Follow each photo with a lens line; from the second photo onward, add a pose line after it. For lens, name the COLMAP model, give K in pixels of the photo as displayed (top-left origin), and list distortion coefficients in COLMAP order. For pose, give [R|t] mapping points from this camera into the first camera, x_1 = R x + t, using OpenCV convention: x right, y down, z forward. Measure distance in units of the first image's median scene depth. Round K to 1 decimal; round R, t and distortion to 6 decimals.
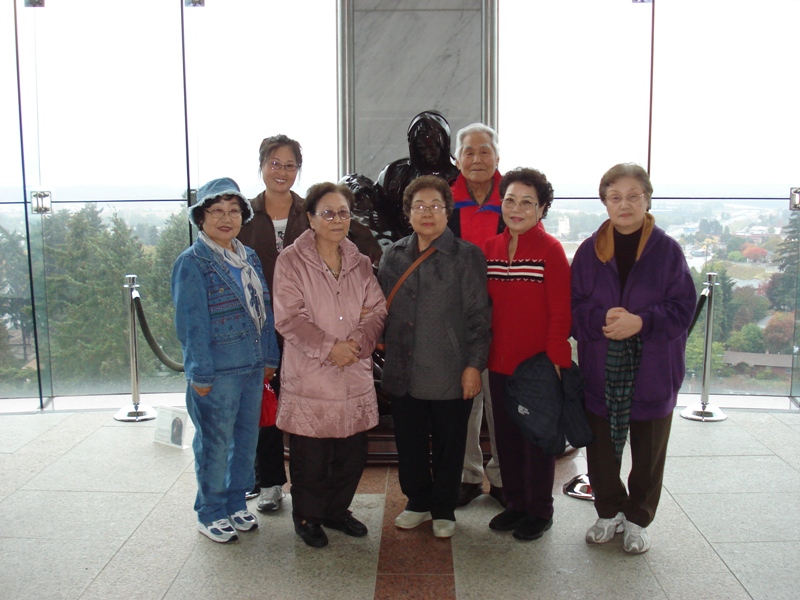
lens RADIAL K [[897.3, 0, 401.0], [0, 897.3, 298.9], [0, 0, 1]] dist [-0.104984, 0.000000]
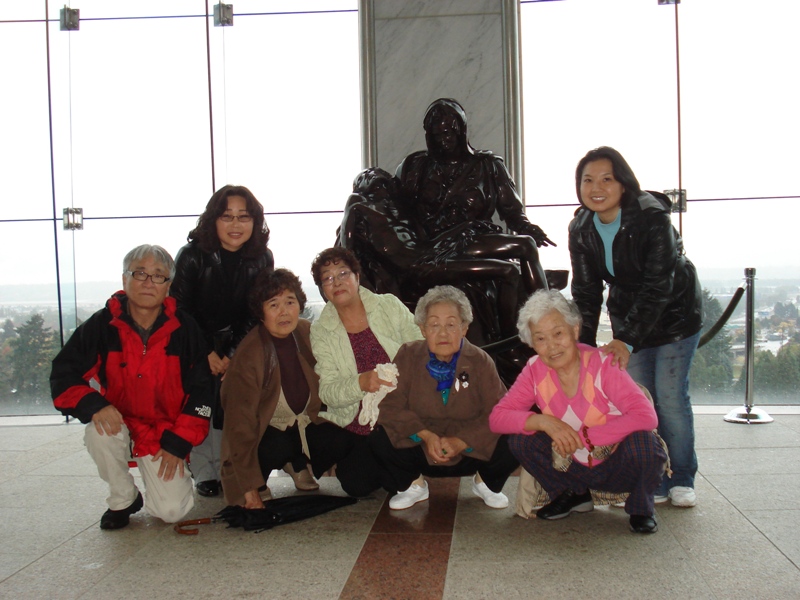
lens RADIAL K [[897.3, 0, 401.4], [0, 897.3, 301.8], [0, 0, 1]] dist [-0.104984, 0.000000]
pose [[0.996913, -0.016630, -0.076729, 0.048932], [0.009071, 0.995162, -0.097828, 0.096105], [0.077984, 0.096830, 0.992241, 0.032472]]
